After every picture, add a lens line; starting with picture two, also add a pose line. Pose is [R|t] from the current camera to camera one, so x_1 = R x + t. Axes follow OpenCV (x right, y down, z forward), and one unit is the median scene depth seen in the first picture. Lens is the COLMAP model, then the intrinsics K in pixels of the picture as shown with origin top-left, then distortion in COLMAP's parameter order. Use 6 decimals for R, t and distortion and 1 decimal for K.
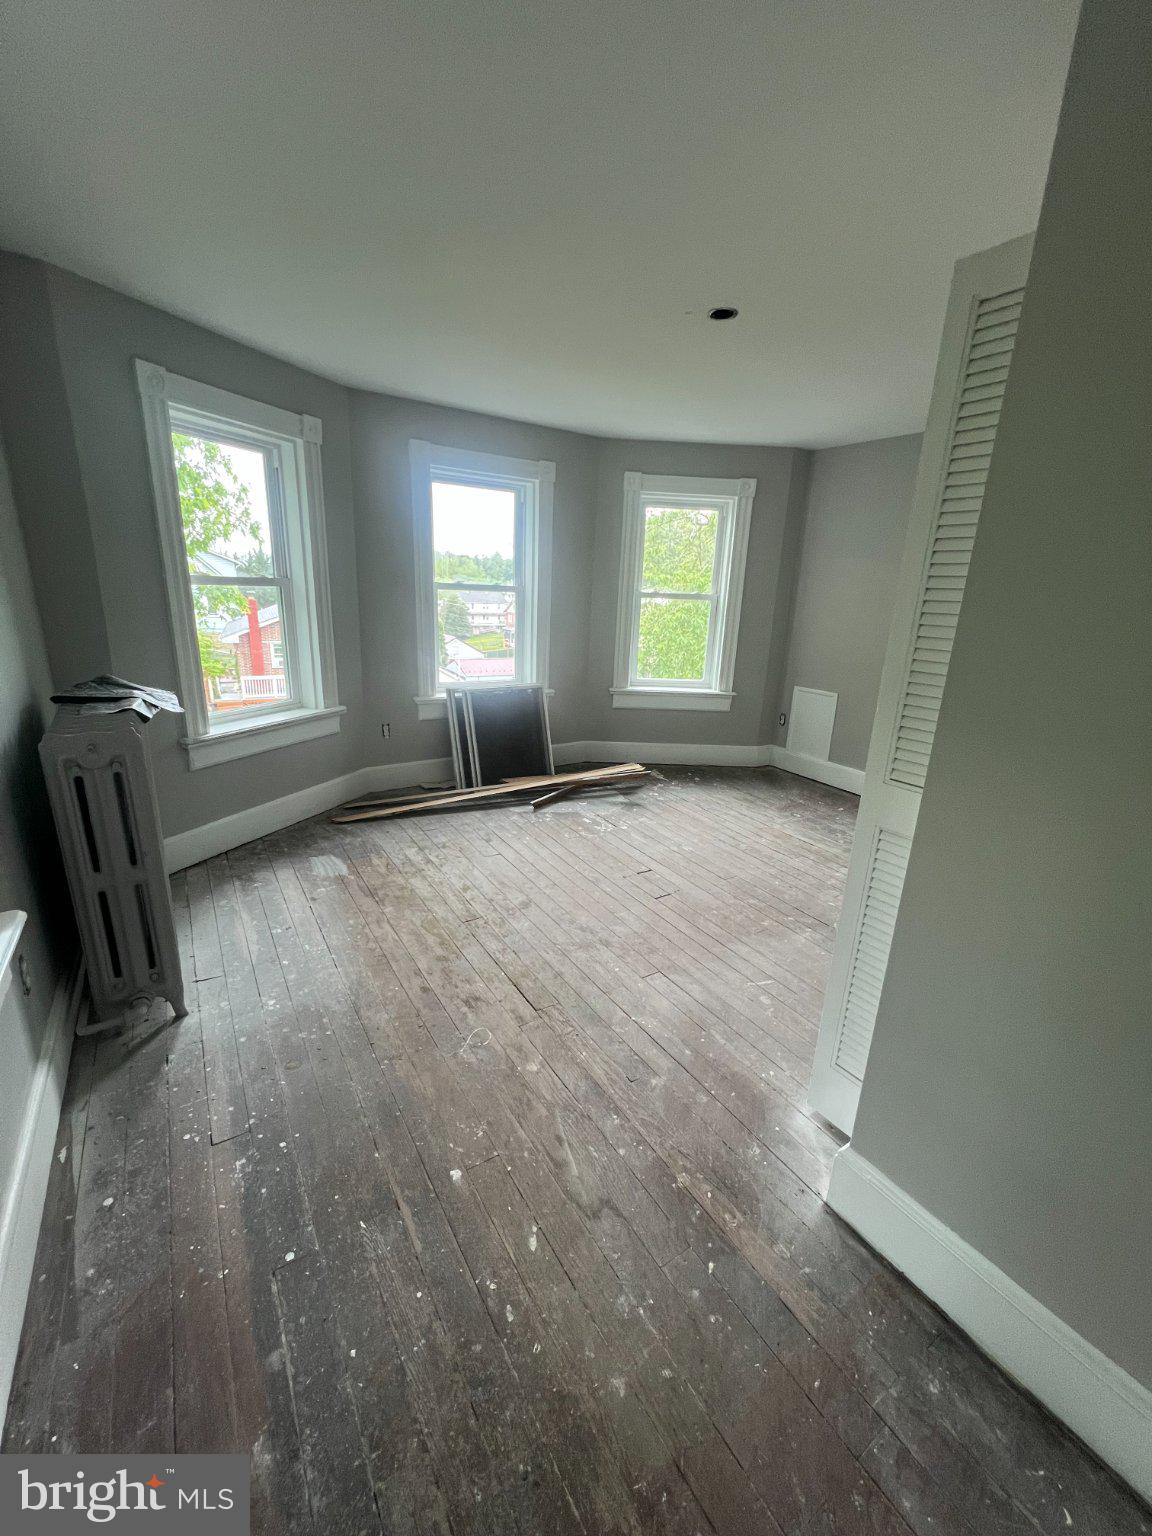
lens RADIAL K [[618.0, 0, 569.4], [0, 618.0, 761.0], [0, 0, 1]] dist [0.000957, 0.000020]
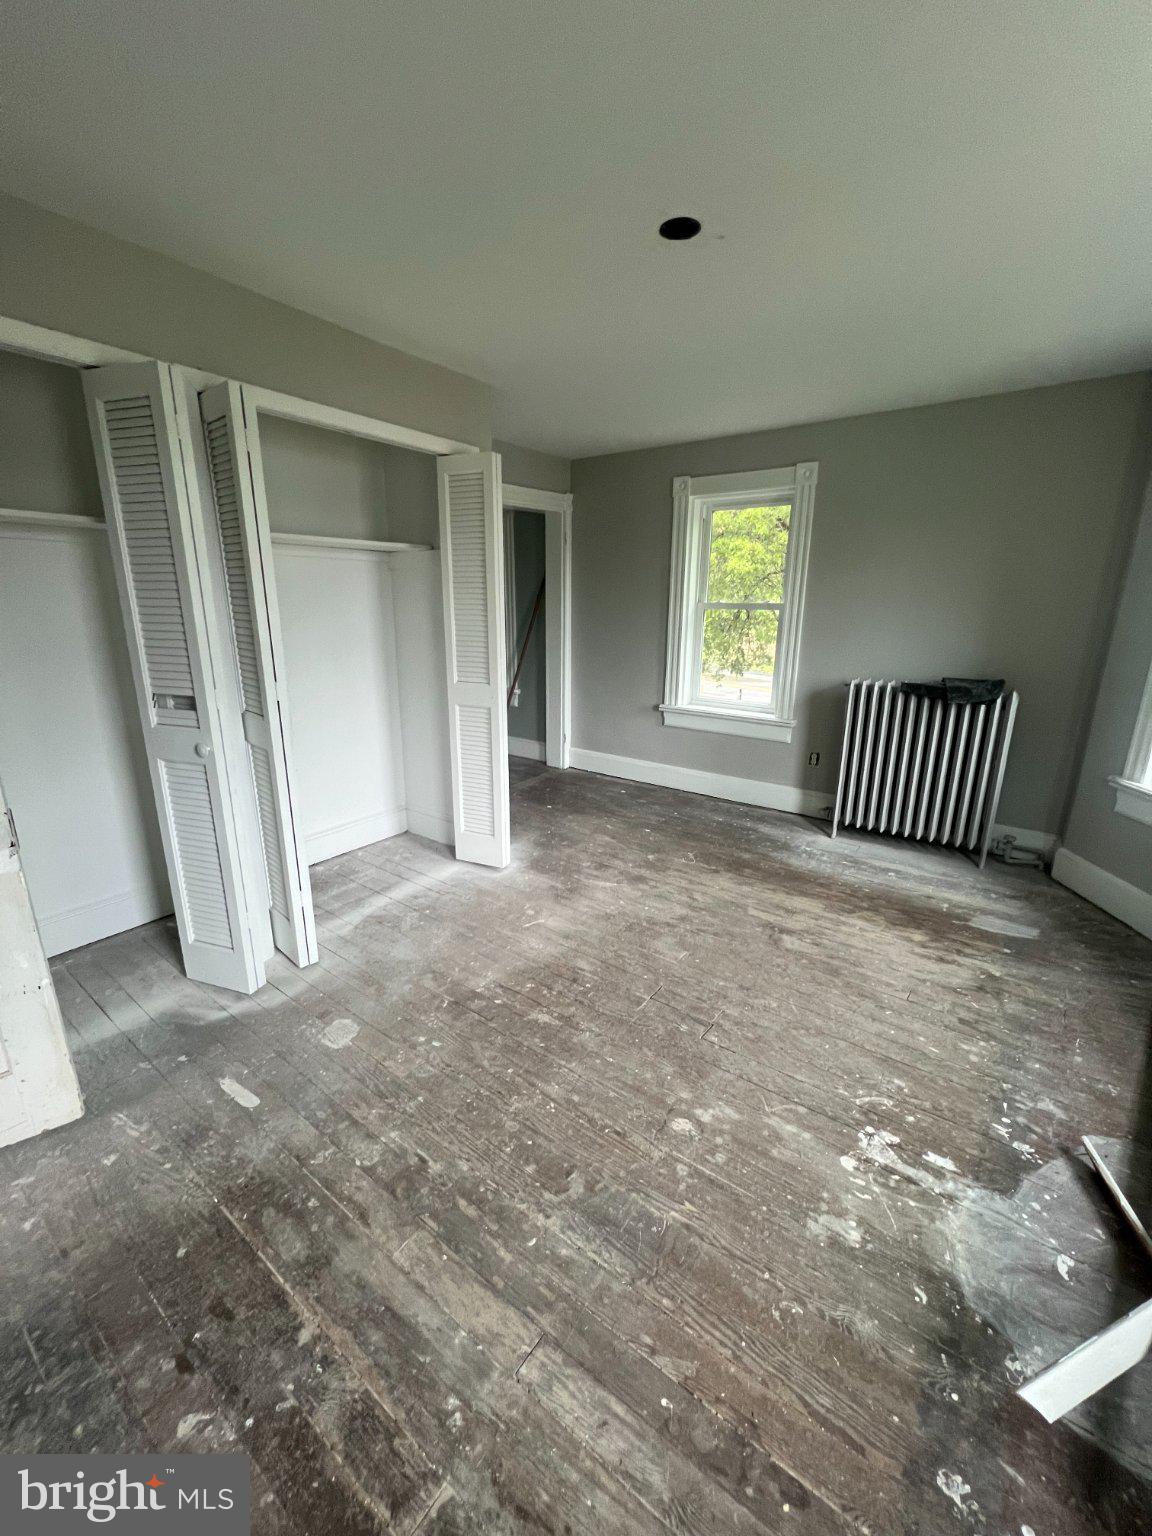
lens RADIAL K [[618.0, 0, 572.8], [0, 618.0, 769.9], [0, 0, 1]] dist [0.000957, 0.000020]
pose [[-0.936294, 0.048714, -0.347823, 0.493372], [-0.137265, 0.860814, 0.490059, -0.379349], [0.323284, 0.506583, -0.799288, 1.410187]]
